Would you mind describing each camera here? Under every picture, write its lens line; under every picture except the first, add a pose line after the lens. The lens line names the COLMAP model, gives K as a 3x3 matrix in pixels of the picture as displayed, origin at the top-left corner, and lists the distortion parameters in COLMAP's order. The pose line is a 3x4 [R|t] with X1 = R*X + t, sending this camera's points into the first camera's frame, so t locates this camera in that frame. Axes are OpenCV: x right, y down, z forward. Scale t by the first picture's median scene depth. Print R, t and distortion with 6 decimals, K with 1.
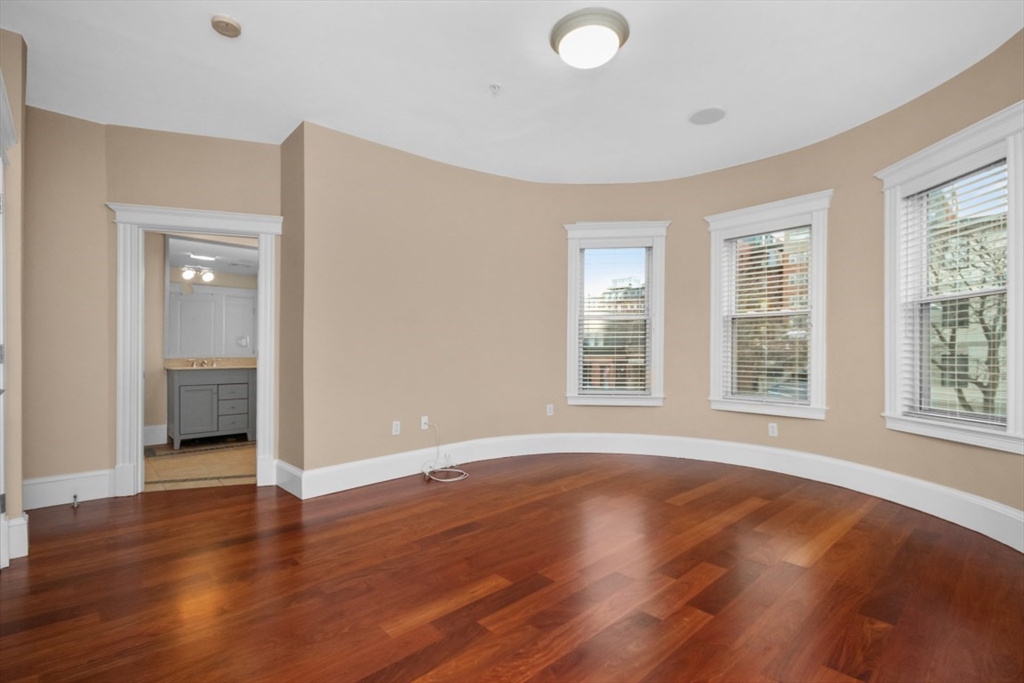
lens RADIAL K [[470.6, 0, 513.2], [0, 470.6, 353.1], [0, 0, 1]] dist [-0.000083, -0.000072]
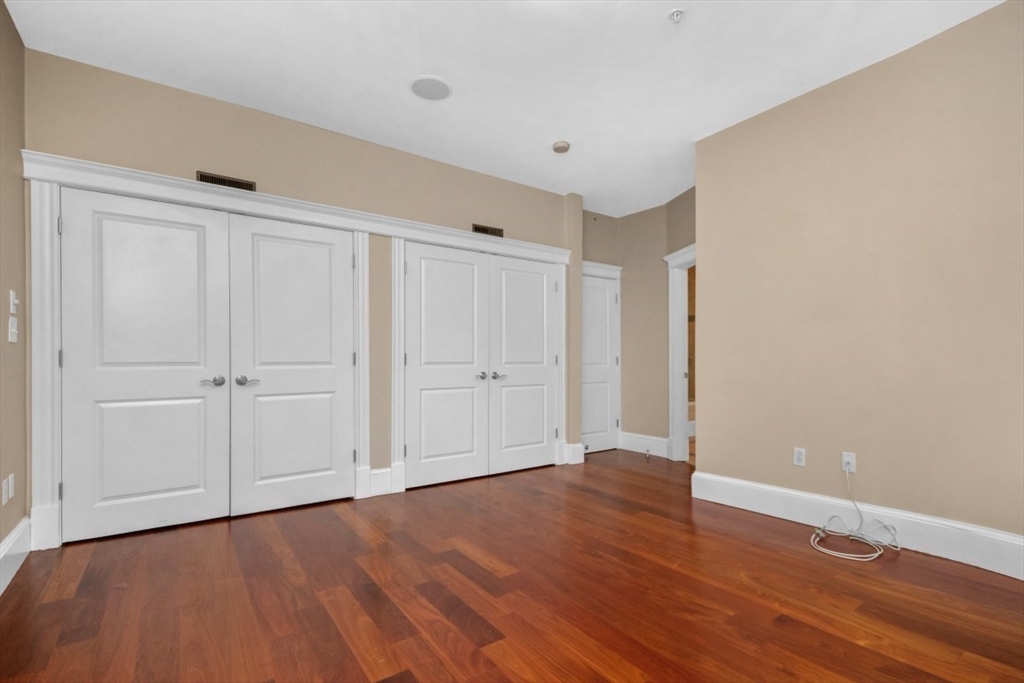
lens RADIAL K [[470.6, 0, 513.2], [0, 470.6, 353.1], [0, 0, 1]] dist [-0.000083, -0.000072]
pose [[-0.136693, -0.012044, -0.990540, 0.681548], [0.003245, 0.999915, -0.012606, -0.000133], [0.990608, -0.004938, -0.136642, 0.769493]]
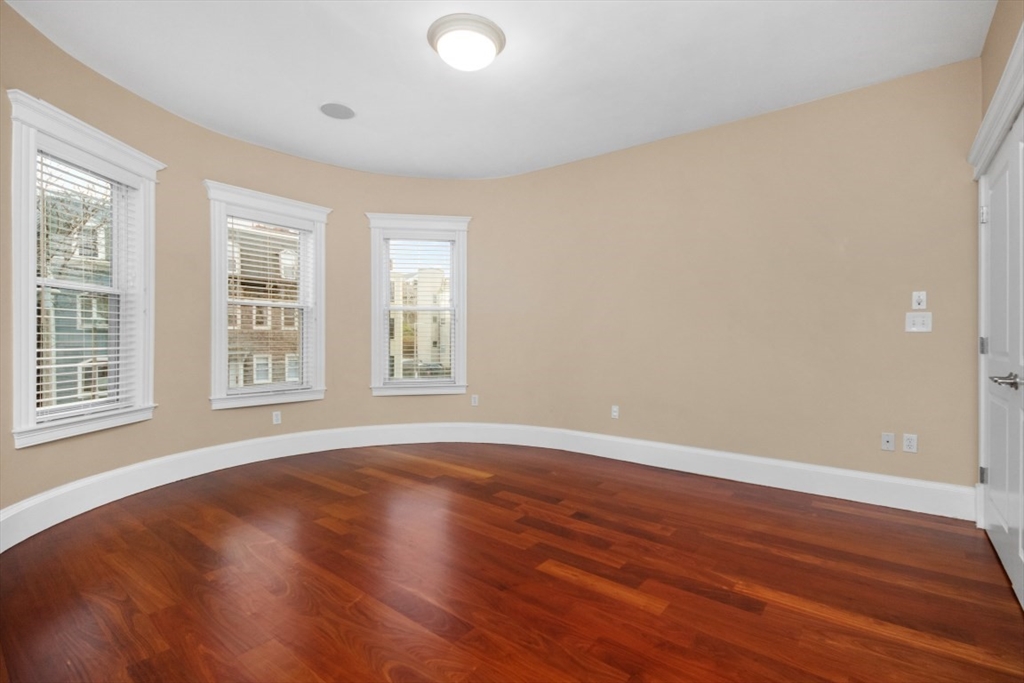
lens RADIAL K [[470.6, 0, 513.2], [0, 470.6, 353.1], [0, 0, 1]] dist [-0.000083, -0.000072]
pose [[-0.144390, -0.027533, 0.989138, -0.682597], [0.002348, 0.999600, 0.028167, -0.008487], [-0.989518, 0.006389, -0.144268, 0.808407]]
